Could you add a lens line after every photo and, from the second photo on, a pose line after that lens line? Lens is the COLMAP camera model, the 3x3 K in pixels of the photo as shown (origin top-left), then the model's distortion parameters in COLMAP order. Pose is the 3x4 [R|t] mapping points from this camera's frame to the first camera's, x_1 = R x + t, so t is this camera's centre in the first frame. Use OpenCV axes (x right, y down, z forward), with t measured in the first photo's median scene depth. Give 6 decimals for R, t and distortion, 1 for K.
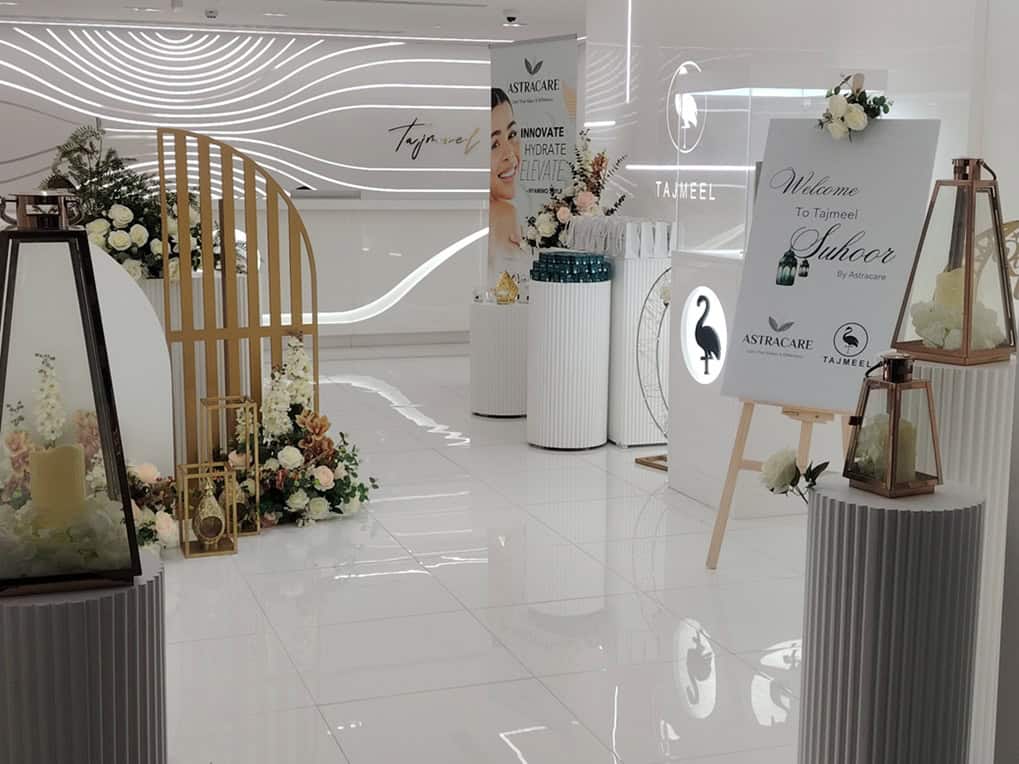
lens RADIAL K [[1410.4, 0, 516.8], [0, 1410.4, 380.1], [0, 0, 1]] dist [0.061482, 0.000000]
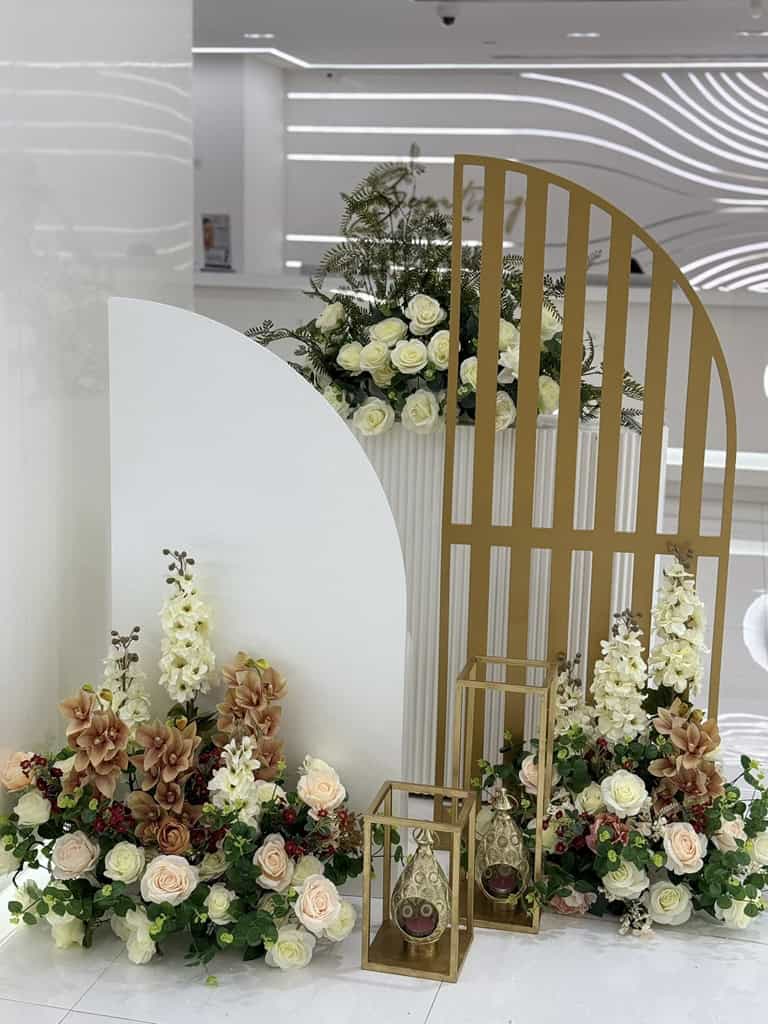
lens RADIAL K [[1425.0, 0, 383.2], [0, 1425.0, 518.3], [0, 0, 1]] dist [0.120855, 0.000000]
pose [[0.828819, 0.125621, -0.545232, 0.040586], [-0.108896, 0.992053, 0.063033, -0.068039], [0.548817, 0.007131, 0.835912, 0.501903]]
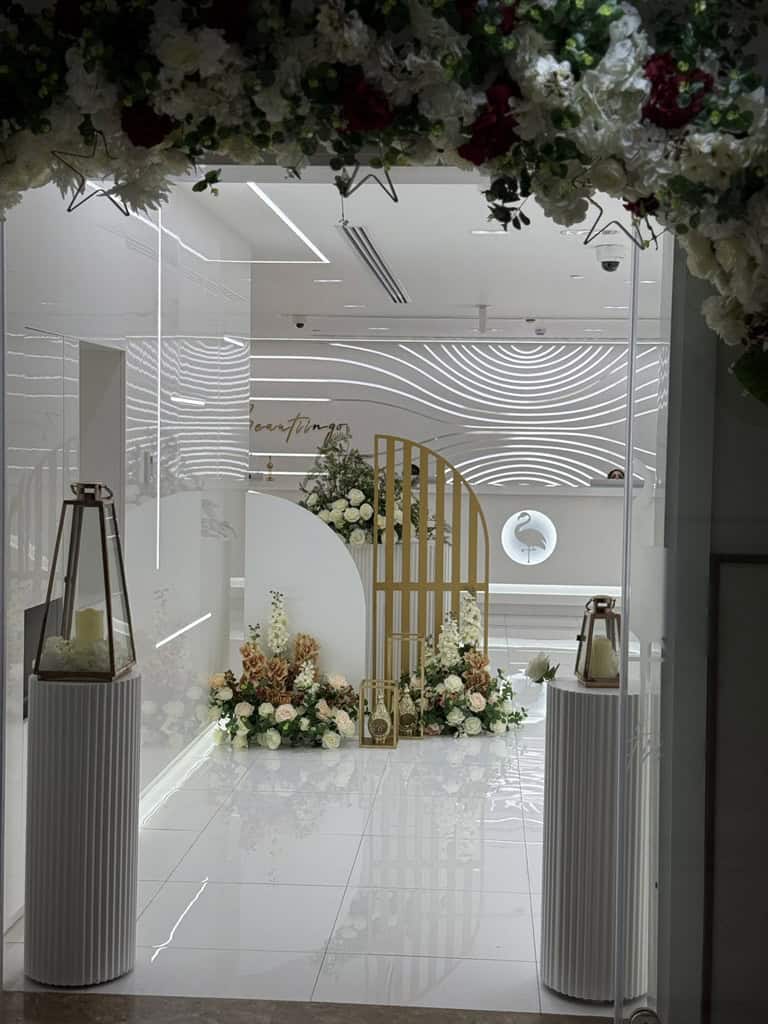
lens RADIAL K [[1425.0, 0, 379.8], [0, 1425.0, 503.8], [0, 0, 1]] dist [0.120855, 0.000000]
pose [[0.911803, 0.028118, -0.409664, 0.308387], [-0.074328, 0.992474, -0.097313, 0.022890], [0.403845, 0.119180, 0.907031, -0.239529]]
